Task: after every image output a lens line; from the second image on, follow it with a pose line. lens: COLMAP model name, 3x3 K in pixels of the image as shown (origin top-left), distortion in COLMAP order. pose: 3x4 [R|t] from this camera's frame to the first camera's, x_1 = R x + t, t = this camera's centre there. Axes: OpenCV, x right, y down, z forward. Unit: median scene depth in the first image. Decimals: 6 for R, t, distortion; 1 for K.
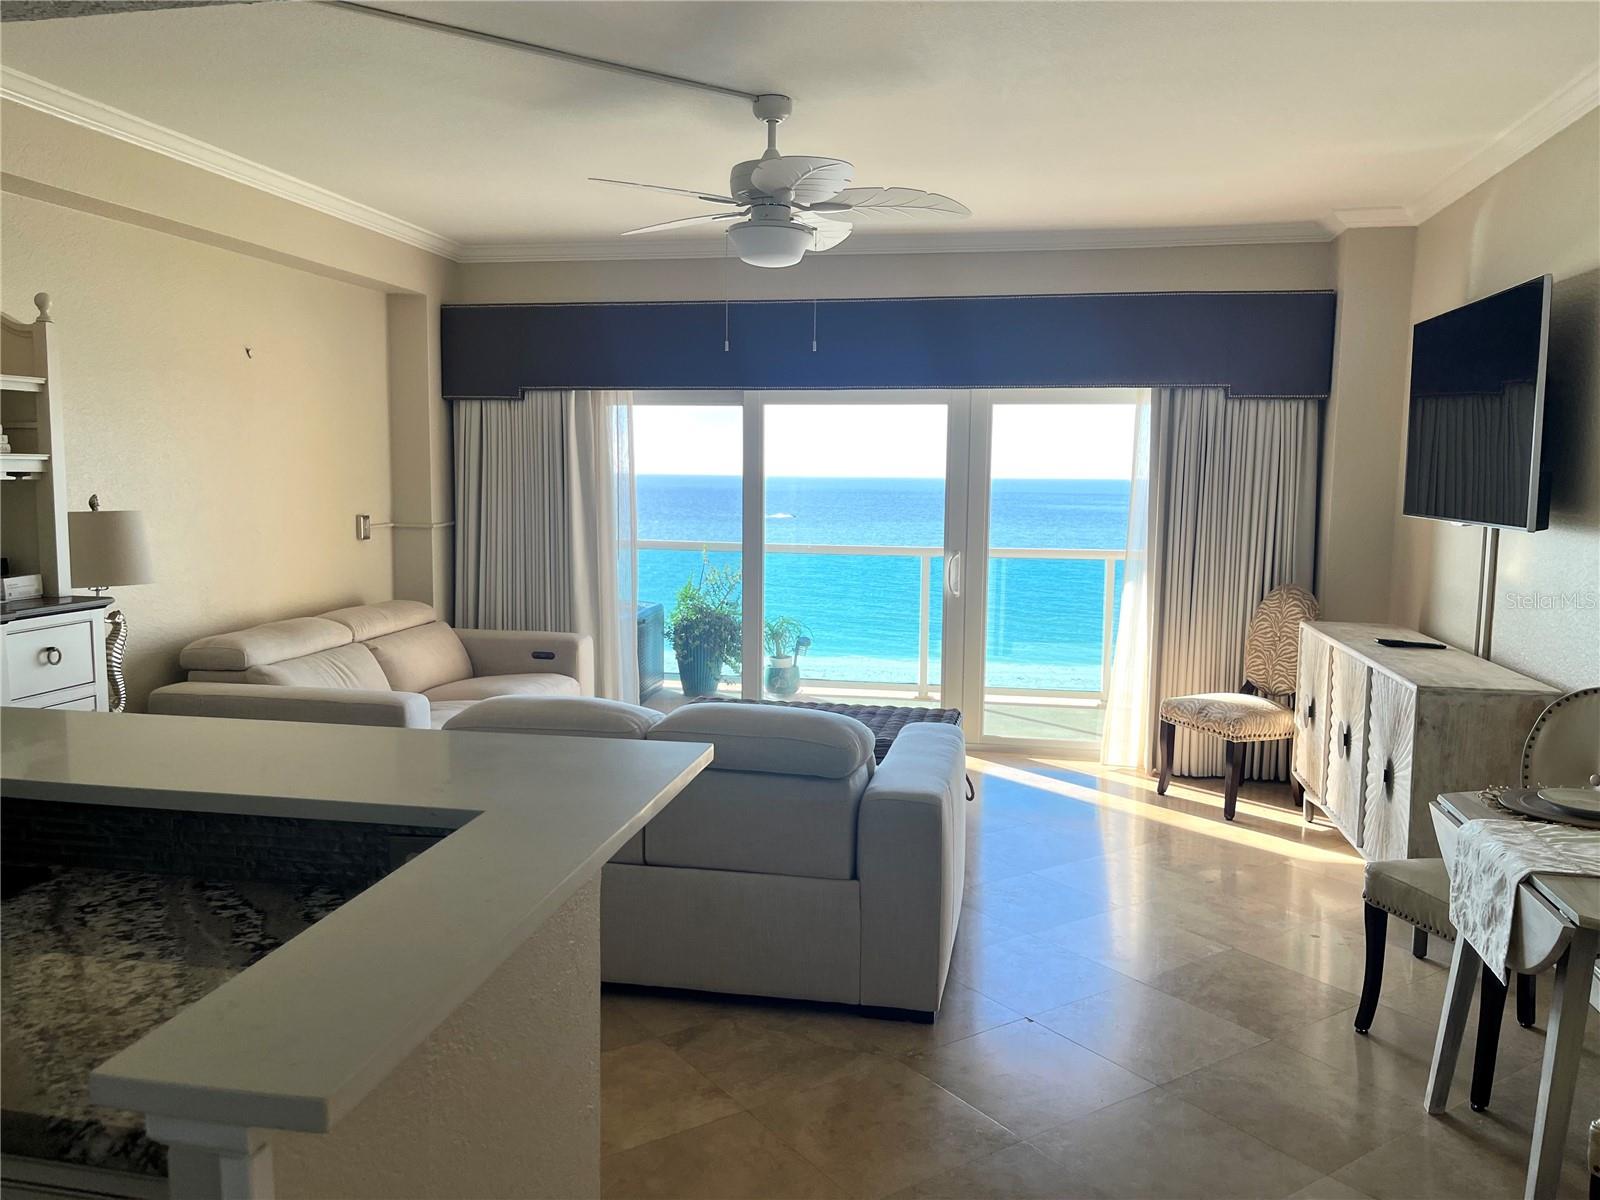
lens RADIAL K [[1209.8, 0, 814.0], [0, 1209.8, 607.7], [0, 0, 1]] dist [0.054325, -0.071251]
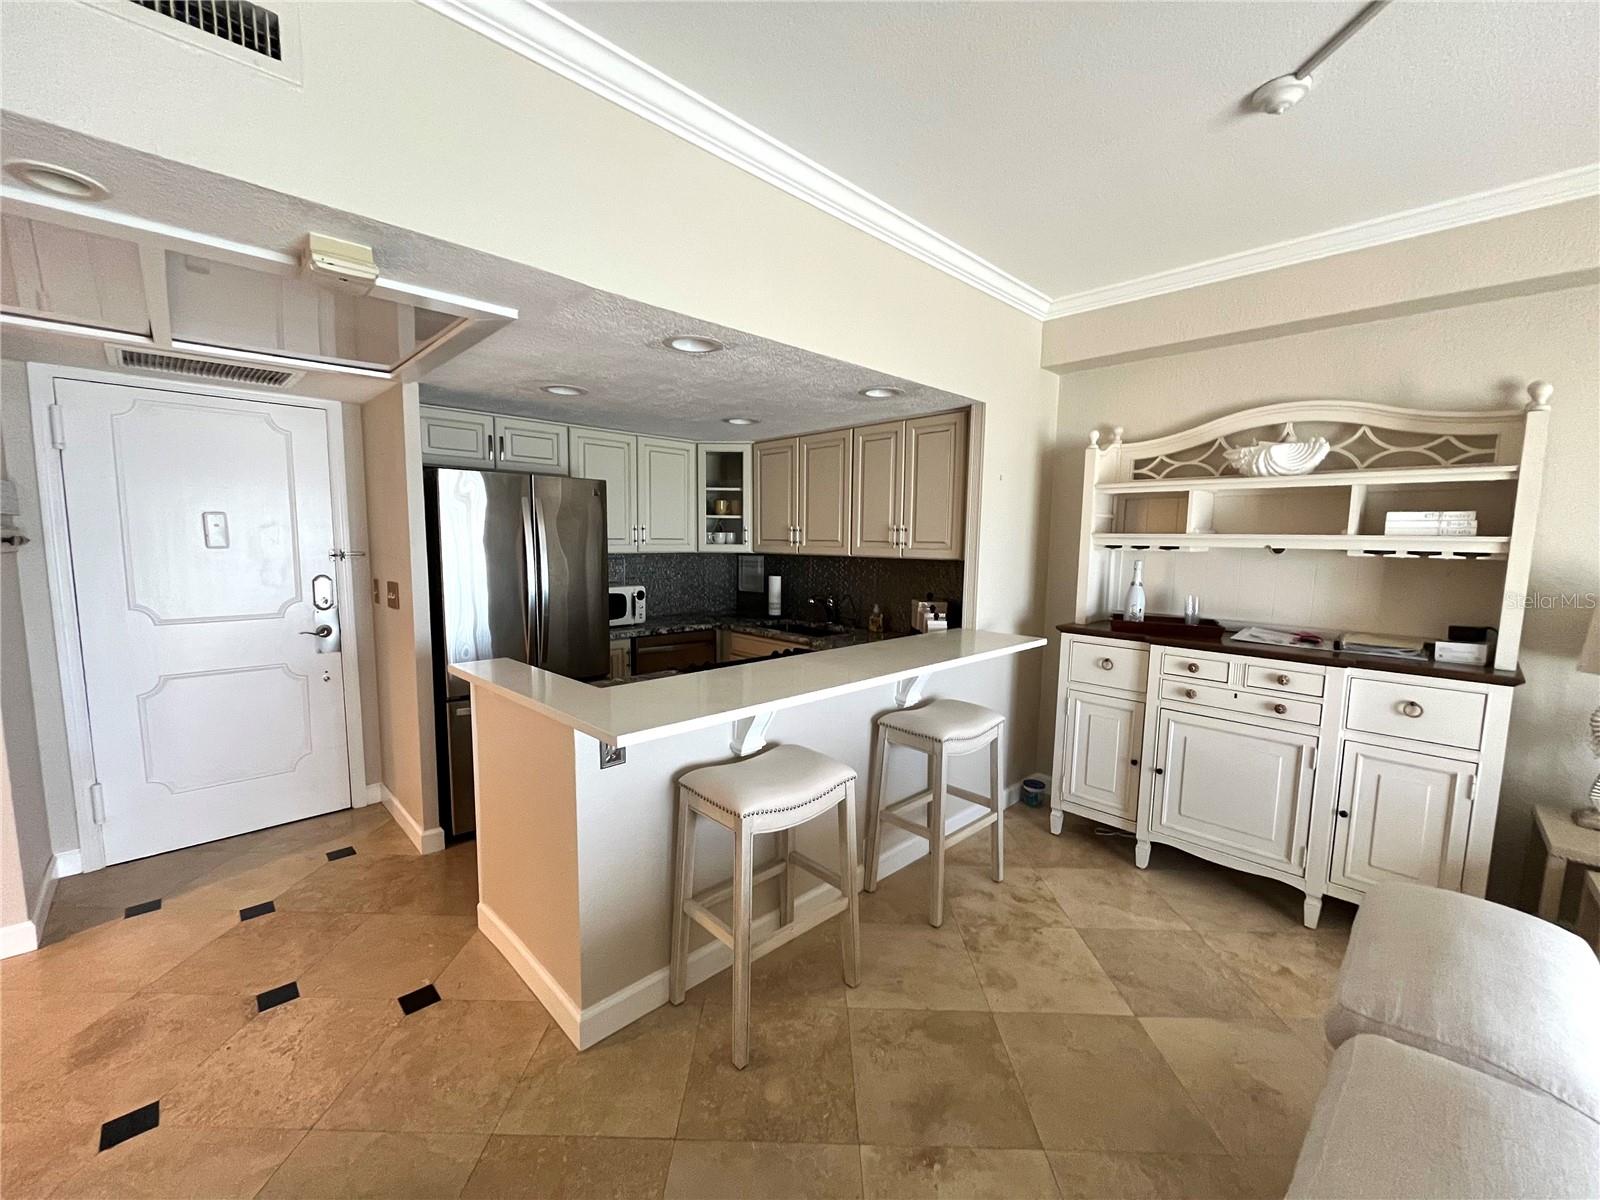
lens RADIAL K [[645.2, 0, 796.1], [0, 645.2, 603.5], [0, 0, 1]] dist [-0.002533, 0.000083]
pose [[-0.577858, 0.066199, -0.813448, 0.151447], [-0.110281, 0.981230, 0.158195, -0.067231], [0.808652, 0.181122, -0.559711, 0.623558]]
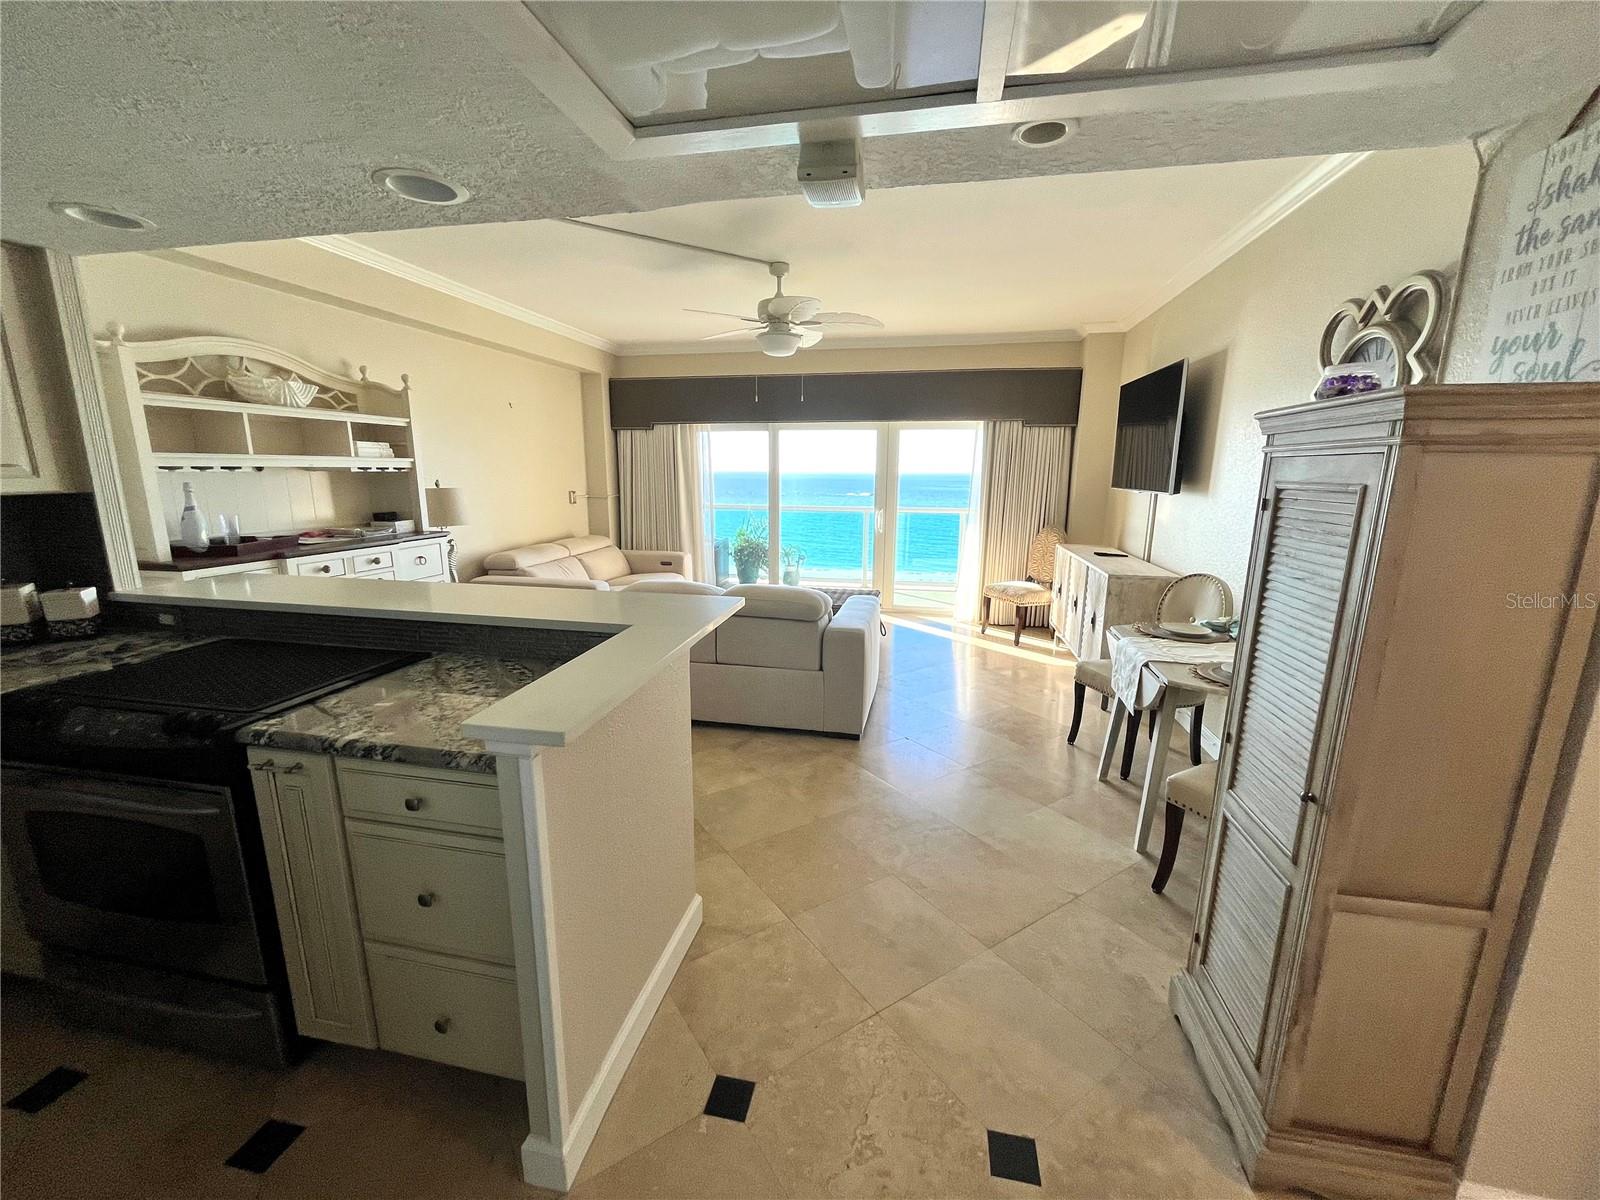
lens RADIAL K [[645.2, 0, 800.0], [0, 645.2, 604.7], [0, 0, 1]] dist [-0.002533, 0.000083]
pose [[0.999811, -0.000927, -0.019410, 0.013044], [0.002772, 0.995452, 0.095226, 0.008982], [0.019233, -0.095261, 0.995266, -0.034487]]
